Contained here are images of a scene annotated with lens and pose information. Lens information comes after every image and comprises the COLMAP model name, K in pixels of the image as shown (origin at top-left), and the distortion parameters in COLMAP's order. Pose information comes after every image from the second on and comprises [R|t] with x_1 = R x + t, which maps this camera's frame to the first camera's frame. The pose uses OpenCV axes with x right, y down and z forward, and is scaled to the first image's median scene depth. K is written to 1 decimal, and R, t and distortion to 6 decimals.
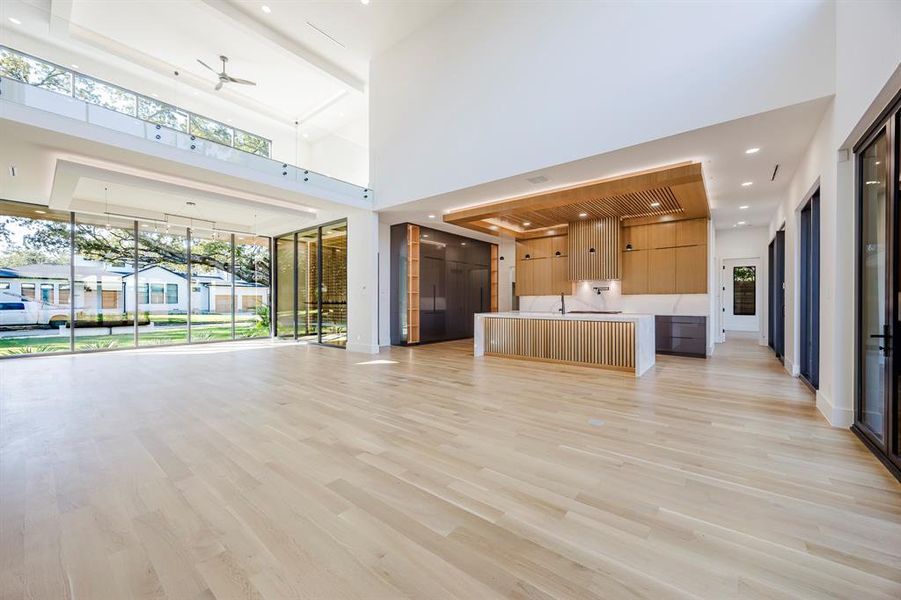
lens RADIAL K [[344.5, 0, 454.1], [0, 344.5, 302.8], [0, 0, 1]] dist [-0.002475, -0.000280]
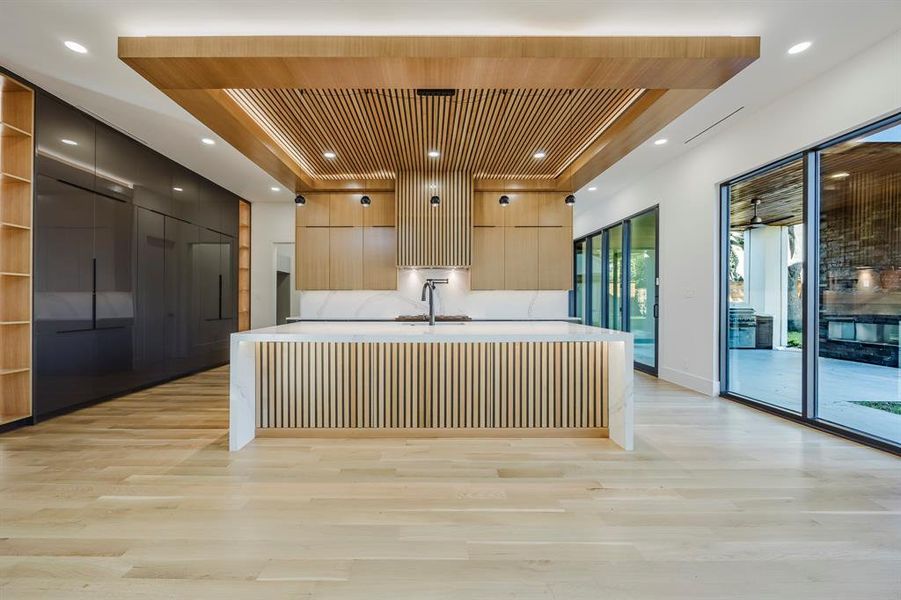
lens RADIAL K [[380.0, 0, 450.5], [0, 380.0, 300.0], [0, 0, 1]] dist [-0.002004, -0.000213]
pose [[0.786357, 0.002225, 0.617769, -0.004322], [0.003028, 0.999968, -0.007455, 0.000571], [-0.617766, 0.007733, 0.786324, 0.392278]]
